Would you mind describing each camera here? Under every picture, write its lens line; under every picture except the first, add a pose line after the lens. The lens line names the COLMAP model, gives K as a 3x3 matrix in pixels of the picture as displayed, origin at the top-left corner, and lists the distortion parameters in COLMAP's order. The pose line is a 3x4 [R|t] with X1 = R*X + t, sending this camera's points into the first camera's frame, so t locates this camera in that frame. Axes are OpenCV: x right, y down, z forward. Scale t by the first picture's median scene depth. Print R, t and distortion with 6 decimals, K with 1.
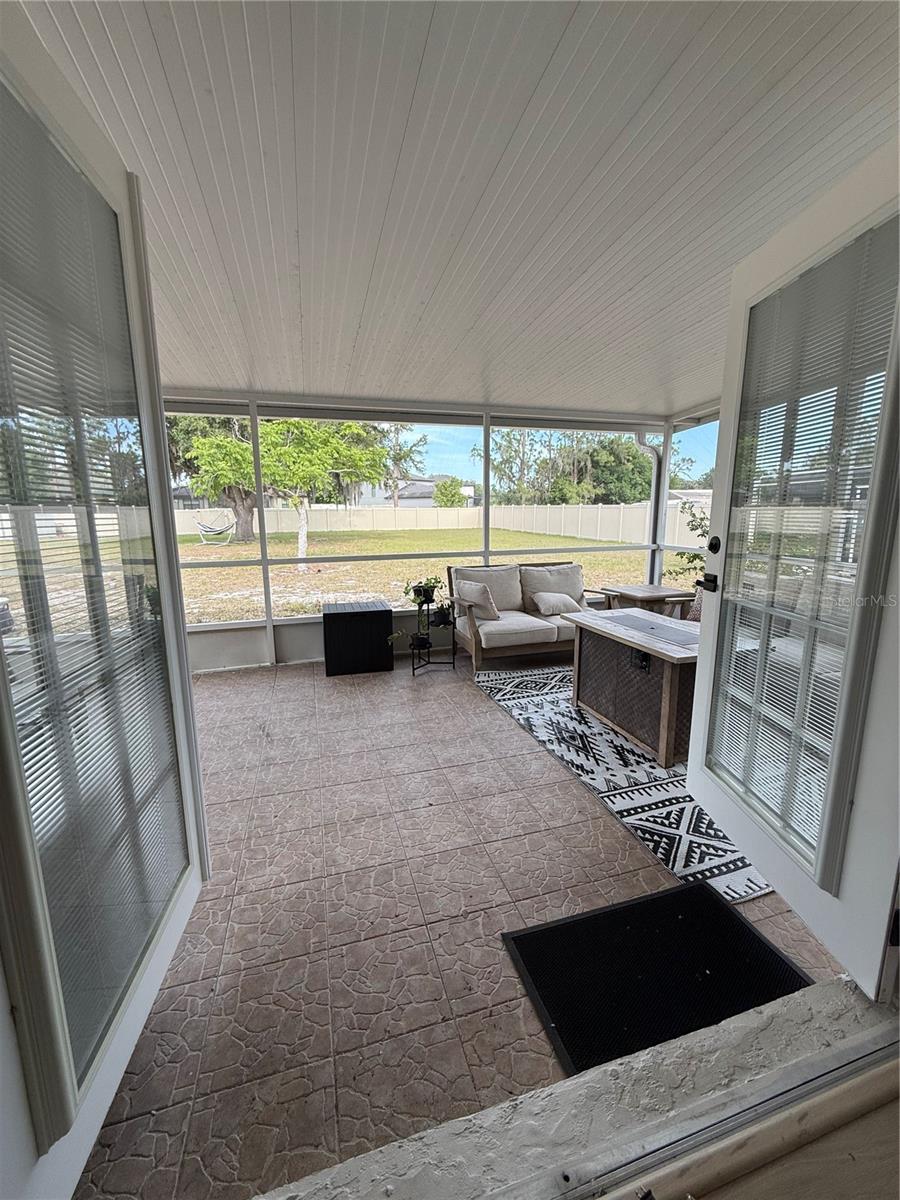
lens RADIAL K [[473.2, 0, 447.2], [0, 473.2, 590.4], [0, 0, 1]] dist [0.000872, 0.000044]
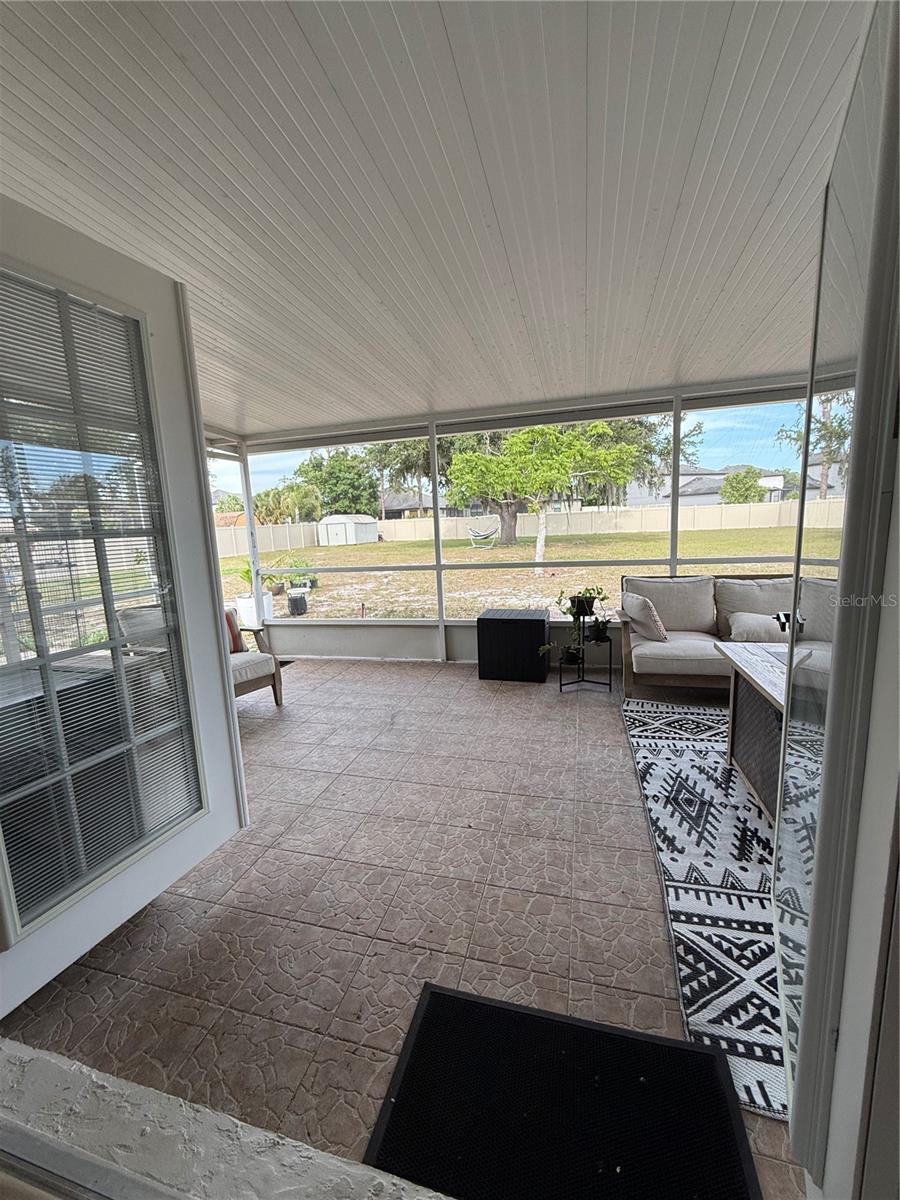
lens RADIAL K [[473.2, 0, 452.9], [0, 473.2, 594.3], [0, 0, 1]] dist [0.000872, 0.000044]
pose [[0.850601, 0.050102, -0.523419, 0.290940], [-0.048620, 0.998680, 0.016583, -0.021855], [0.523559, 0.011343, 0.851914, 0.112869]]
